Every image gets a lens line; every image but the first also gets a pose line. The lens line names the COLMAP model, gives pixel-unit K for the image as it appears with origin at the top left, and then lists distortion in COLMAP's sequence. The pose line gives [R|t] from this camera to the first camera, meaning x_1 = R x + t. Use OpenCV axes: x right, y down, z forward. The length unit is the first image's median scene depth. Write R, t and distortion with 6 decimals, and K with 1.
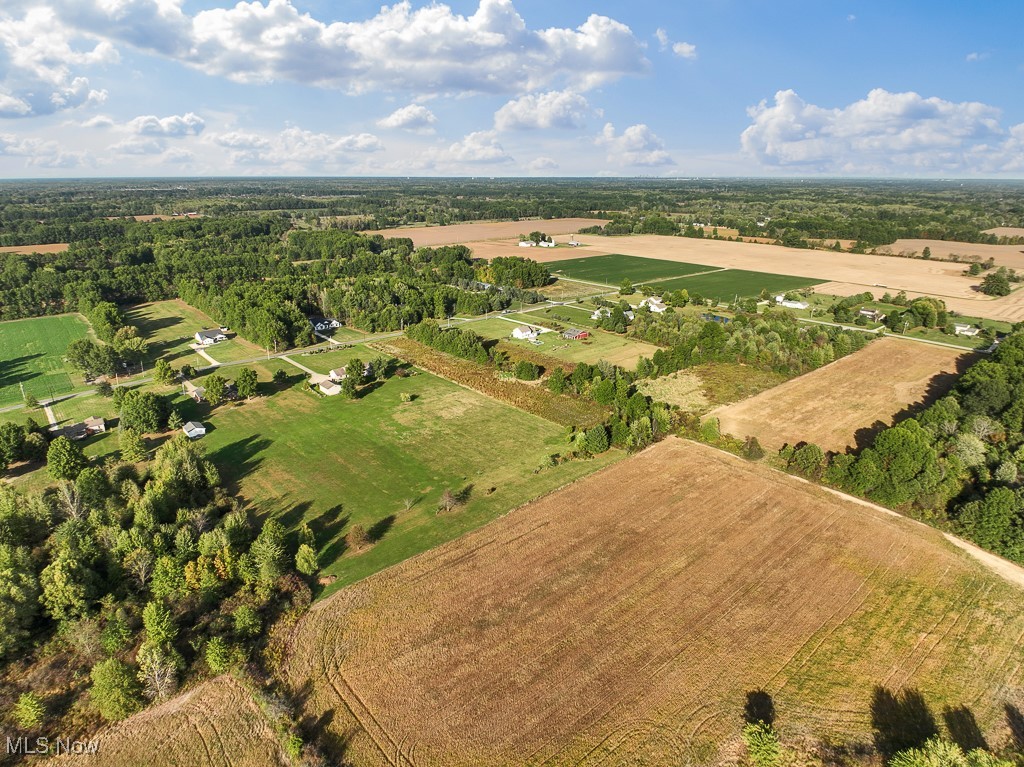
lens RADIAL K [[610.8, 0, 512.0], [0, 610.8, 383.5], [0, 0, 1]] dist [-0.002407, -0.023503]
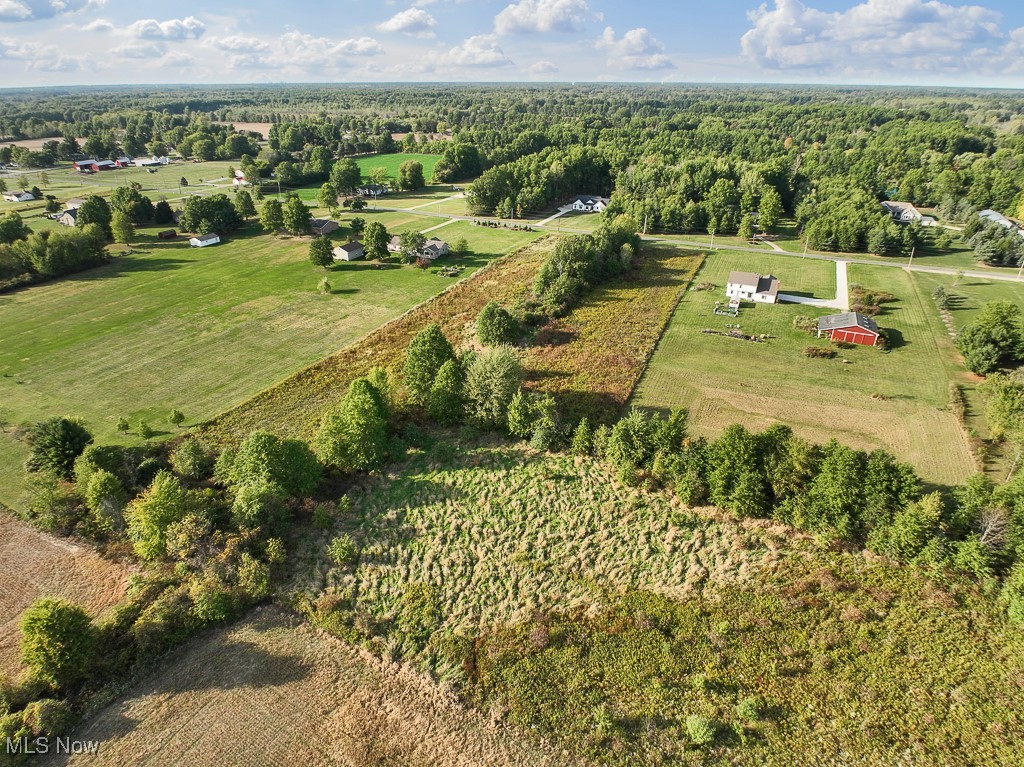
lens RADIAL K [[595.2, 0, 512.4], [0, 595.2, 378.4], [0, 0, 1]] dist [-0.006372, -0.023082]
pose [[0.388148, 0.410798, -0.824977, 0.350426], [-0.296966, 0.903164, 0.310010, -0.106434], [0.872440, 0.124660, 0.472554, 0.631665]]
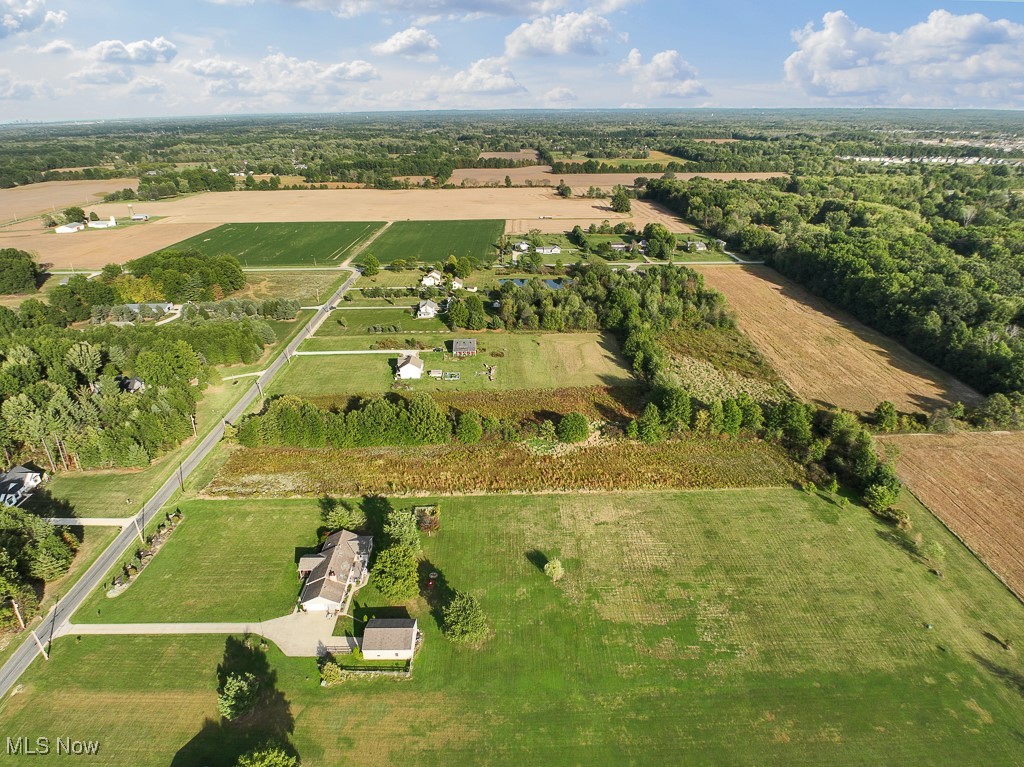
lens RADIAL K [[596.8, 0, 513.9], [0, 596.8, 391.3], [0, 0, 1]] dist [-0.002944, -0.022300]
pose [[0.646820, -0.335545, 0.684860, -0.349734], [0.259147, 0.941278, 0.216423, -0.167000], [-0.717263, 0.037493, 0.695793, 0.479212]]
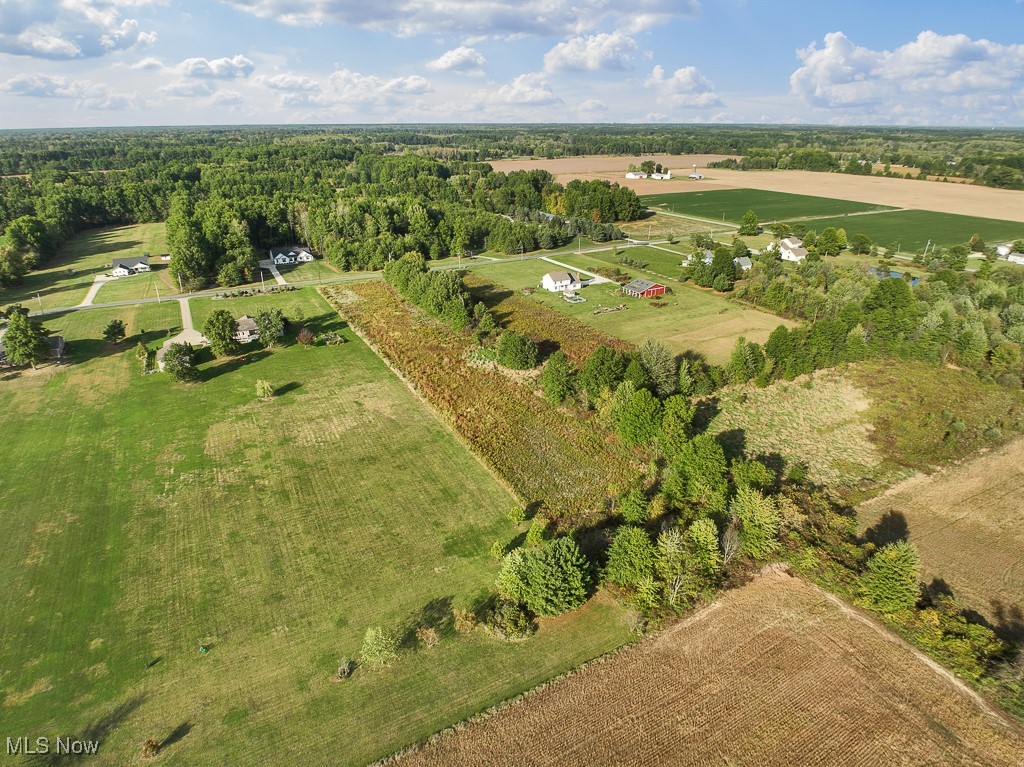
lens RADIAL K [[595.2, 0, 512.4], [0, 595.2, 378.4], [0, 0, 1]] dist [-0.006372, -0.023082]
pose [[0.975770, 0.083423, -0.202272, 0.103300], [-0.067651, 0.994193, 0.083685, -0.032144], [0.208079, -0.067973, 0.975747, 0.381893]]
